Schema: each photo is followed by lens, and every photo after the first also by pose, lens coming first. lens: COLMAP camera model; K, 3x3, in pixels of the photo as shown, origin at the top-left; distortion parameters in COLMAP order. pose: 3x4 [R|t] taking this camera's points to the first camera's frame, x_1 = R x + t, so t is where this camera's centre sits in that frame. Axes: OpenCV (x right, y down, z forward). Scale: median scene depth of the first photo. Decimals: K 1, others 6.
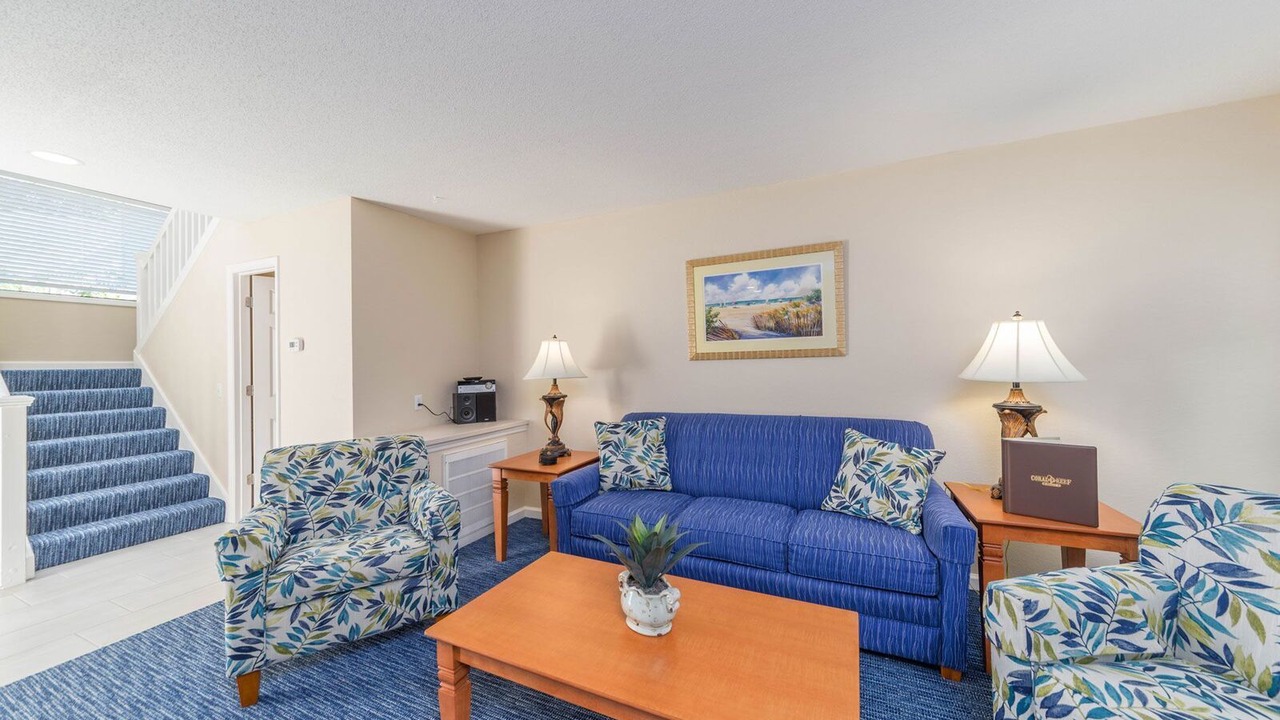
lens RADIAL K [[455.7, 0, 640.0], [0, 455.7, 360.0], [0, 0, 1]] dist [-0.000237, -0.000028]
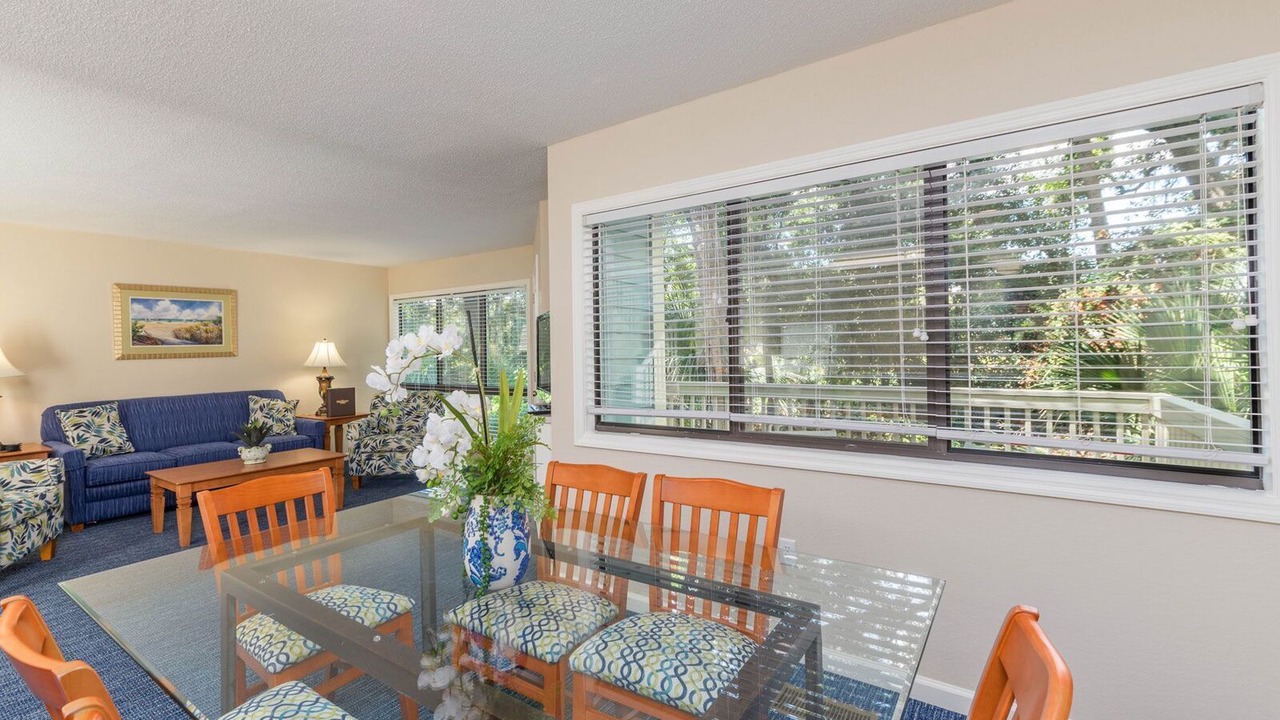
lens RADIAL K [[567.4, 0, 599.7], [0, 567.4, 355.6], [0, 0, 1]] dist [-0.001358, -0.000076]
pose [[0.192237, 0.001550, 0.981347, -1.356340], [0.011579, 0.999926, -0.003848, 0.011415], [-0.981280, 0.012103, 0.192204, -0.745065]]
